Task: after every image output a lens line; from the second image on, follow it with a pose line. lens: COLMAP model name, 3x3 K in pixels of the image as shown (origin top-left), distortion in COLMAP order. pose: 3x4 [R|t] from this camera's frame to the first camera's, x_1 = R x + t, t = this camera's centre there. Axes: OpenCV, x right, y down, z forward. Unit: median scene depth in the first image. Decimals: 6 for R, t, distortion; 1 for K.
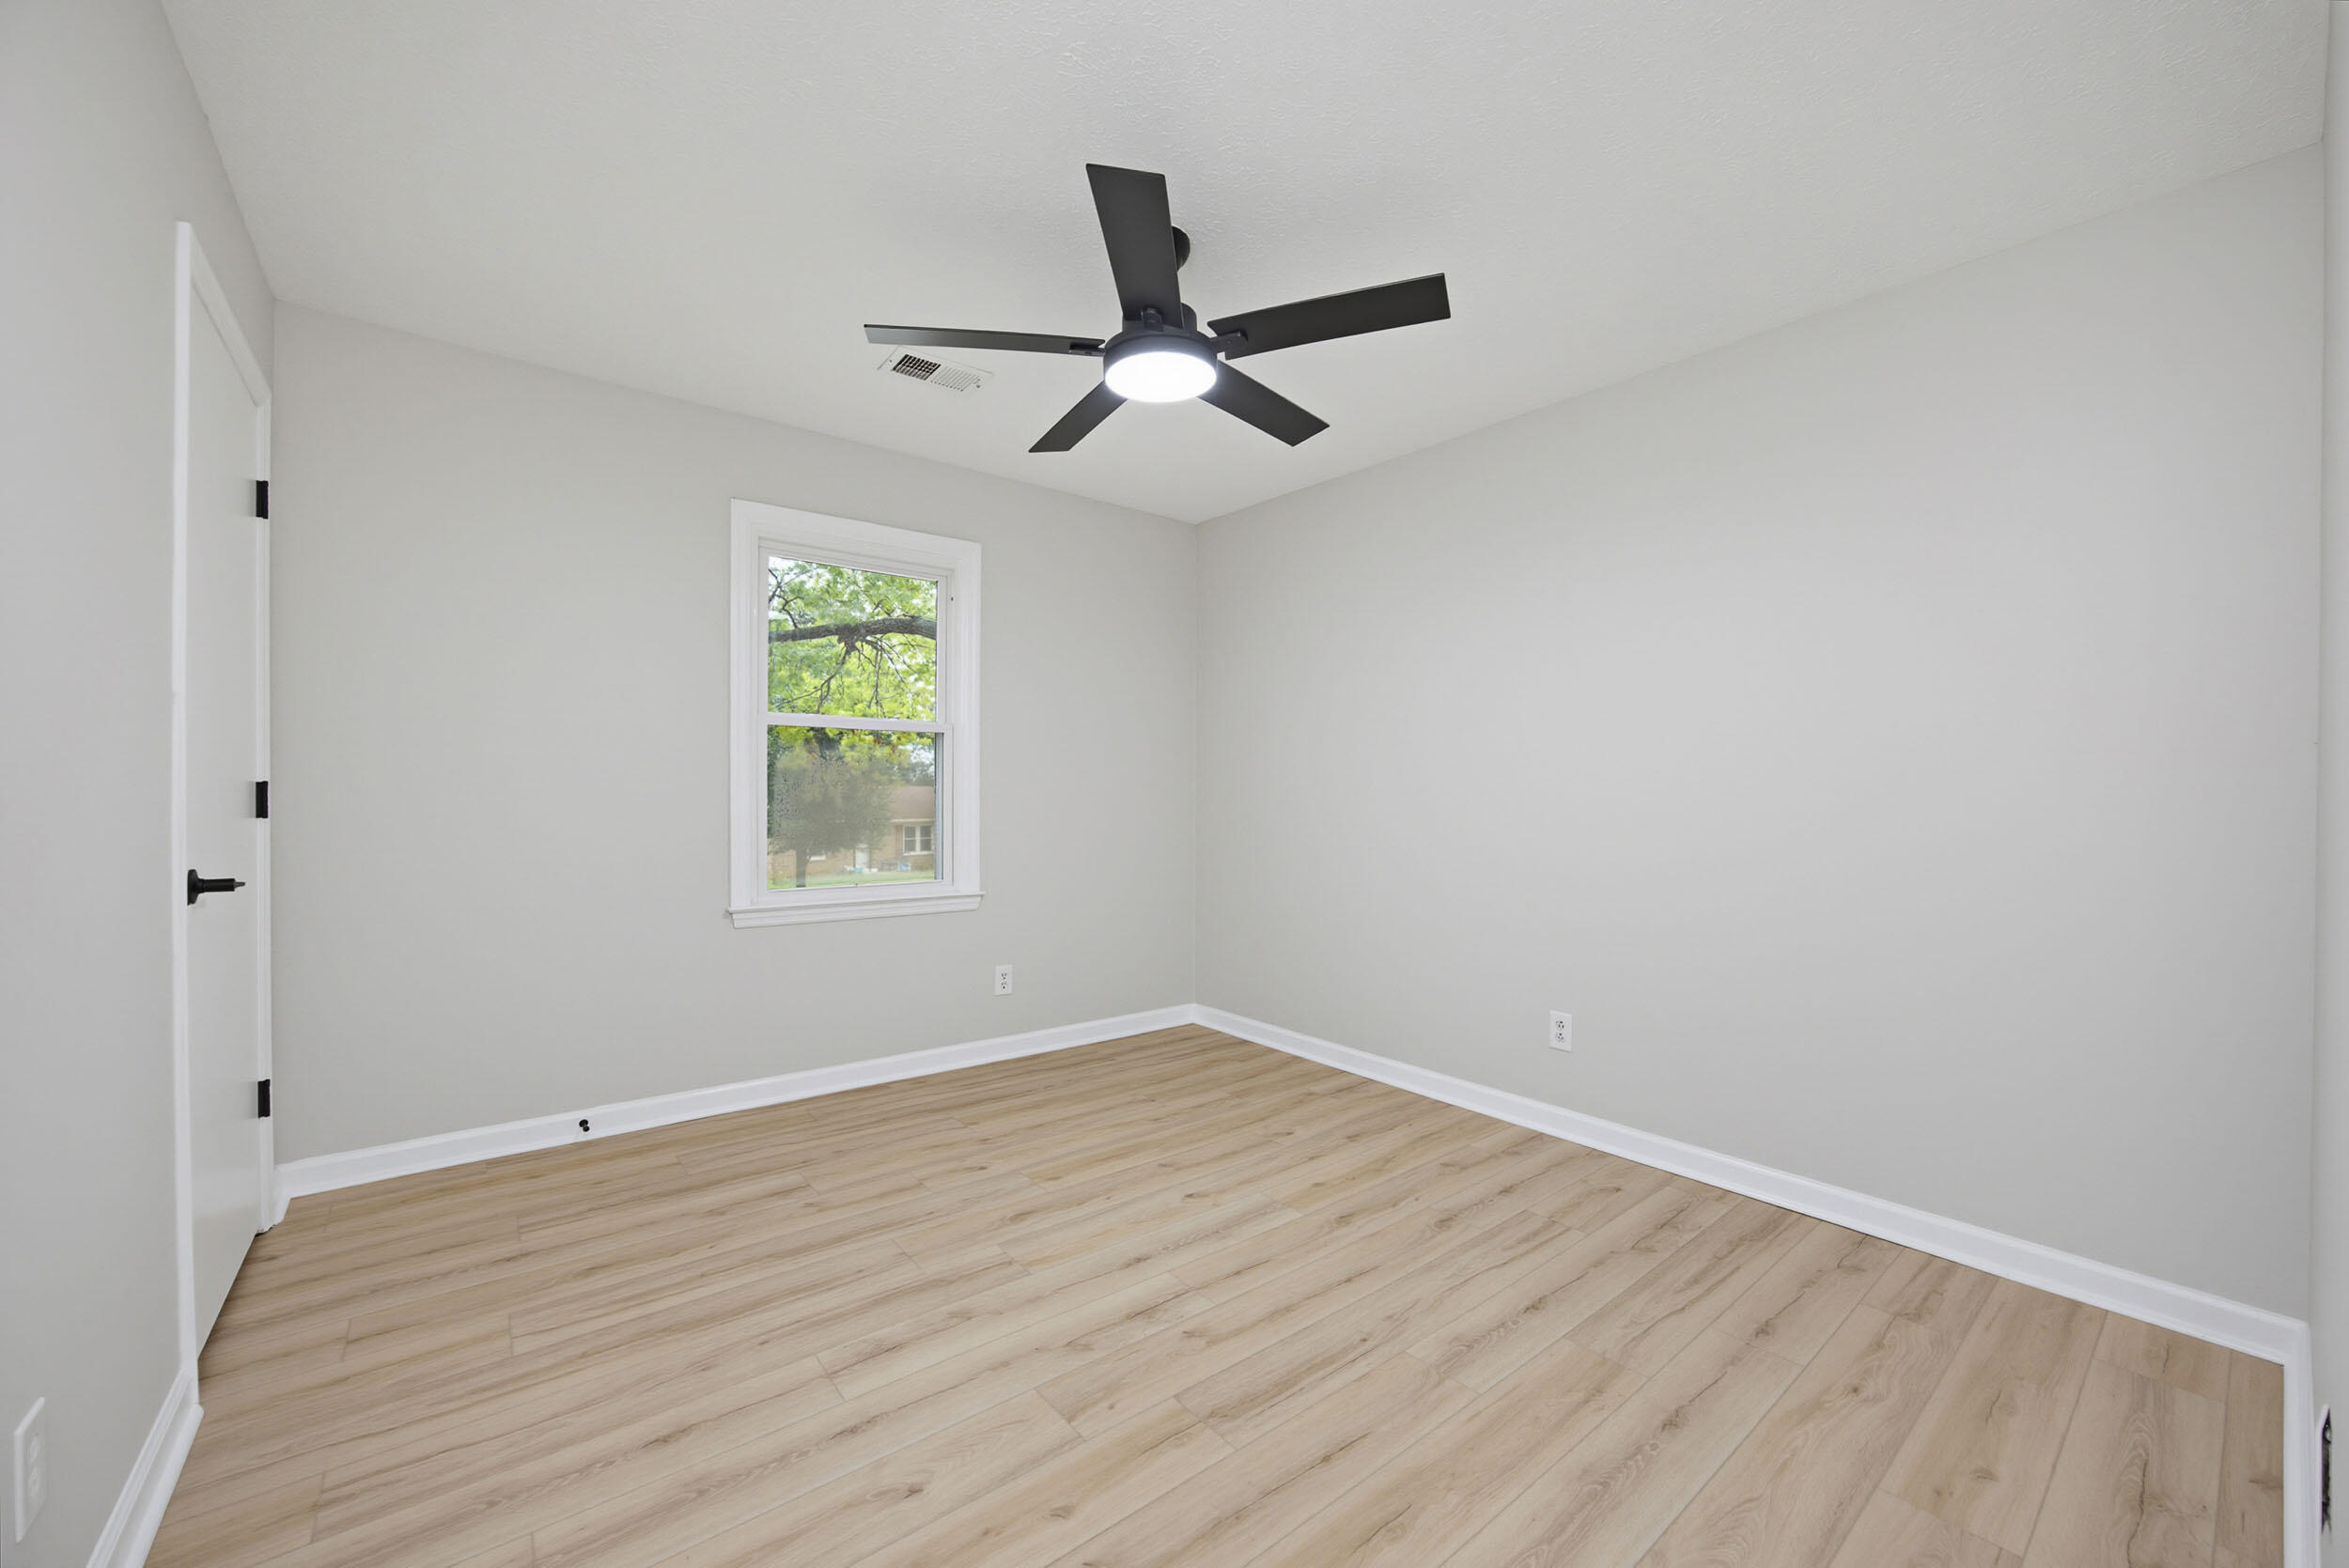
lens RADIAL K [[894.9, 0, 1190.0], [0, 894.9, 769.5], [0, 0, 1]] dist [-0.023800, 0.000206]
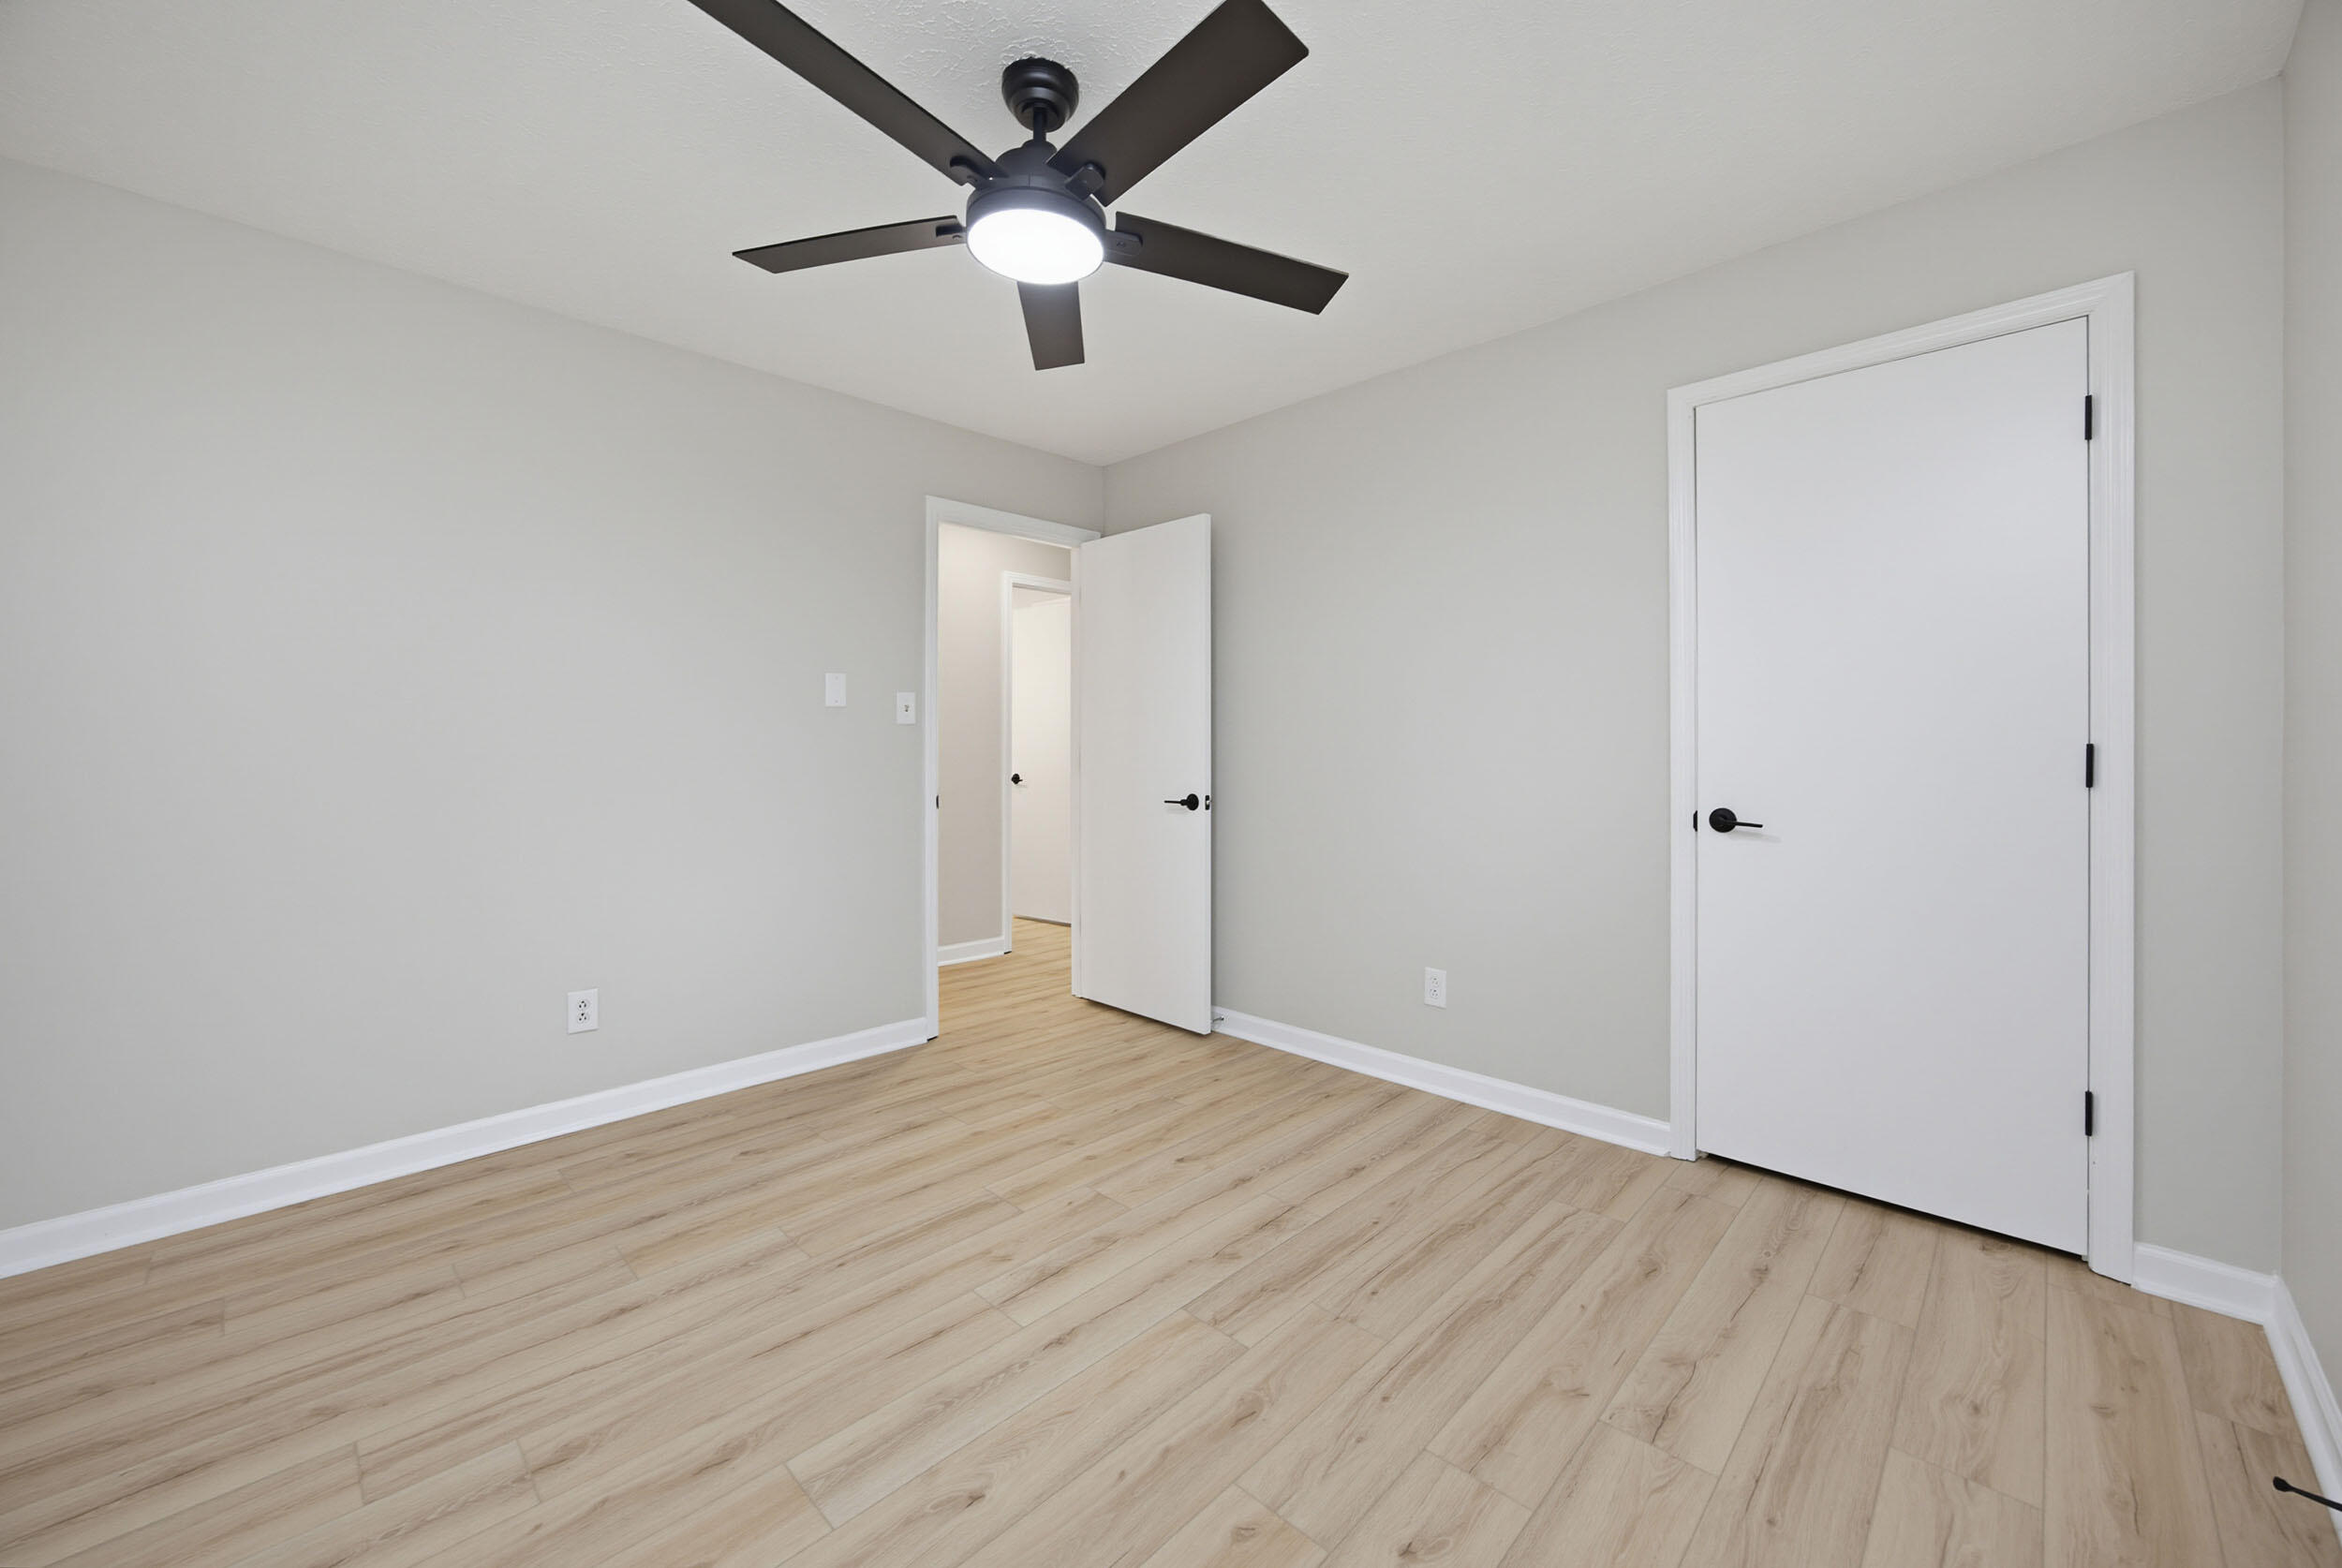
lens RADIAL K [[892.3, 0, 1186.5], [0, 892.3, 769.6], [0, 0, 1]] dist [-0.023800, 0.000206]
pose [[-0.991770, -0.003206, -0.127995, -0.074187], [-0.003140, 0.999995, -0.000711, 0.043362], [0.127997, -0.000303, -0.991775, 1.978405]]
